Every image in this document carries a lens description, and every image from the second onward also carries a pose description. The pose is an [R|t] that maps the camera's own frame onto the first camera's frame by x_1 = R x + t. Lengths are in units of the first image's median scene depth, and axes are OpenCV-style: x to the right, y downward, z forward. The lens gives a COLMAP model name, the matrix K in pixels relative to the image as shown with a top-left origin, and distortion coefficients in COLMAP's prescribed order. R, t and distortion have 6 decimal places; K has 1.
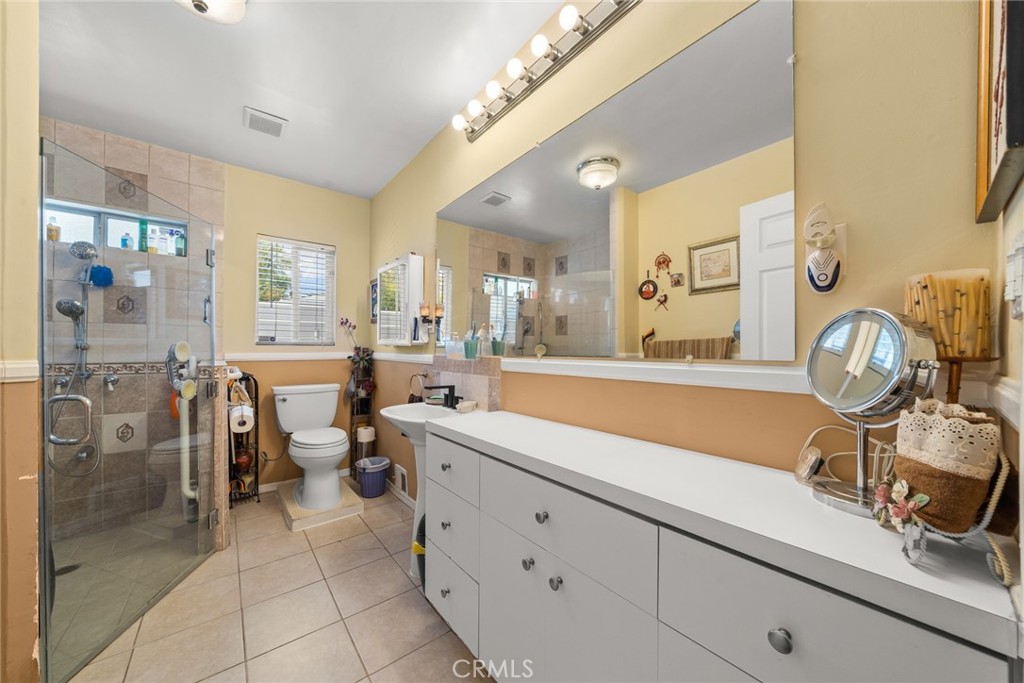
lens RADIAL K [[349.7, 0, 509.3], [0, 349.7, 348.7], [0, 0, 1]] dist [-0.000645, -0.000004]
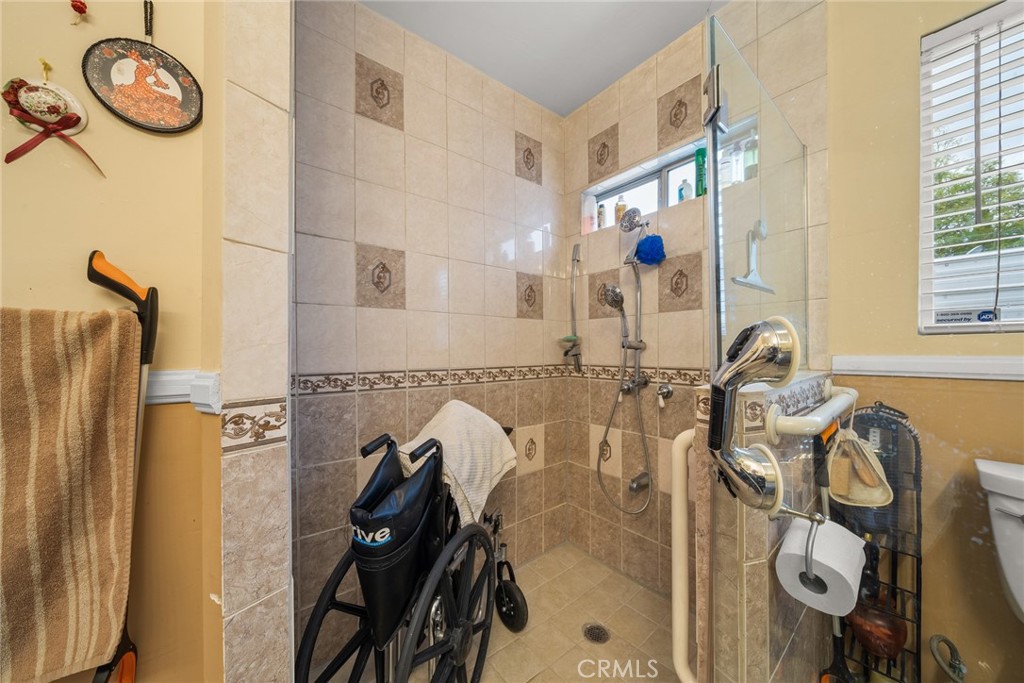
lens RADIAL K [[349.7, 0, 509.3], [0, 349.7, 348.7], [0, 0, 1]] dist [-0.000645, -0.000004]
pose [[-0.015636, -0.003271, -0.999872, -0.401794], [0.010892, 0.999935, -0.003441, 0.001155], [0.999818, -0.010945, -0.015599, 0.663567]]
